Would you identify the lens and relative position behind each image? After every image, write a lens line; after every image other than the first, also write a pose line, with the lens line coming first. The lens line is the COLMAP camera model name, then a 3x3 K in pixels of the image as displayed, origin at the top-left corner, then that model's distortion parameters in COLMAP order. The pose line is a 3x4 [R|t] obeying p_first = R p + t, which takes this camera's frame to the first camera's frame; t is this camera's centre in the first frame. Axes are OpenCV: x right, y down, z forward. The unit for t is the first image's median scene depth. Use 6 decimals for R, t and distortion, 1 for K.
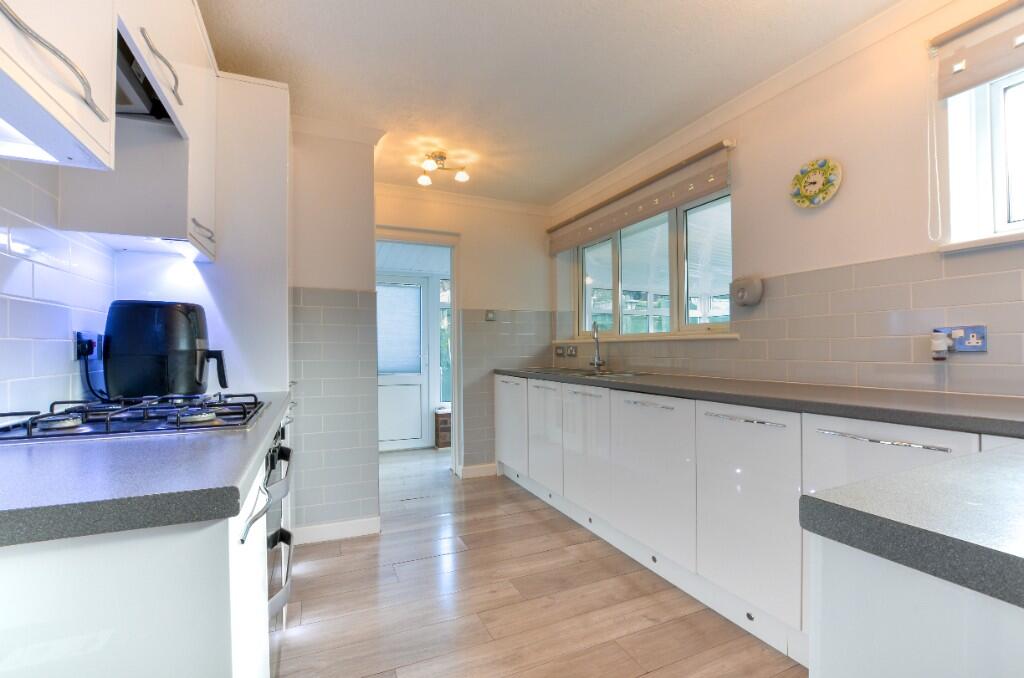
lens RADIAL K [[450.7, 0, 515.2], [0, 450.7, 345.2], [0, 0, 1]] dist [-0.034704, 0.004664]
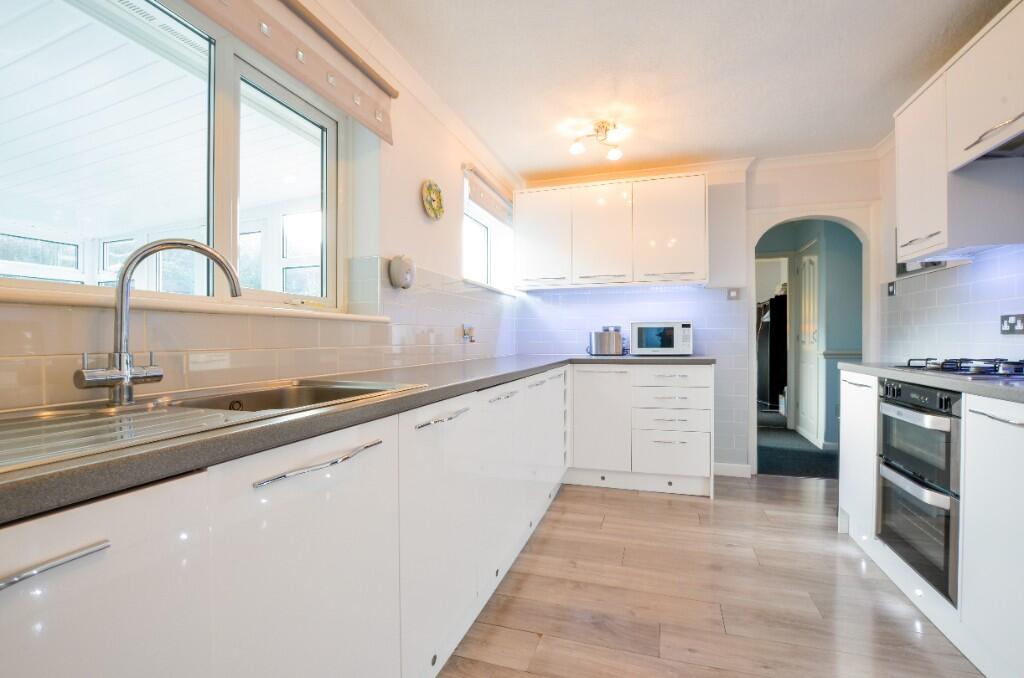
lens RADIAL K [[450.7, 0, 517.6], [0, 450.7, 340.7], [0, 0, 1]] dist [-0.034704, 0.004664]
pose [[-0.746172, 0.004602, 0.665738, -0.333359], [0.000242, 0.999978, -0.006642, 0.032667], [-0.665754, -0.004795, -0.746156, 1.783581]]
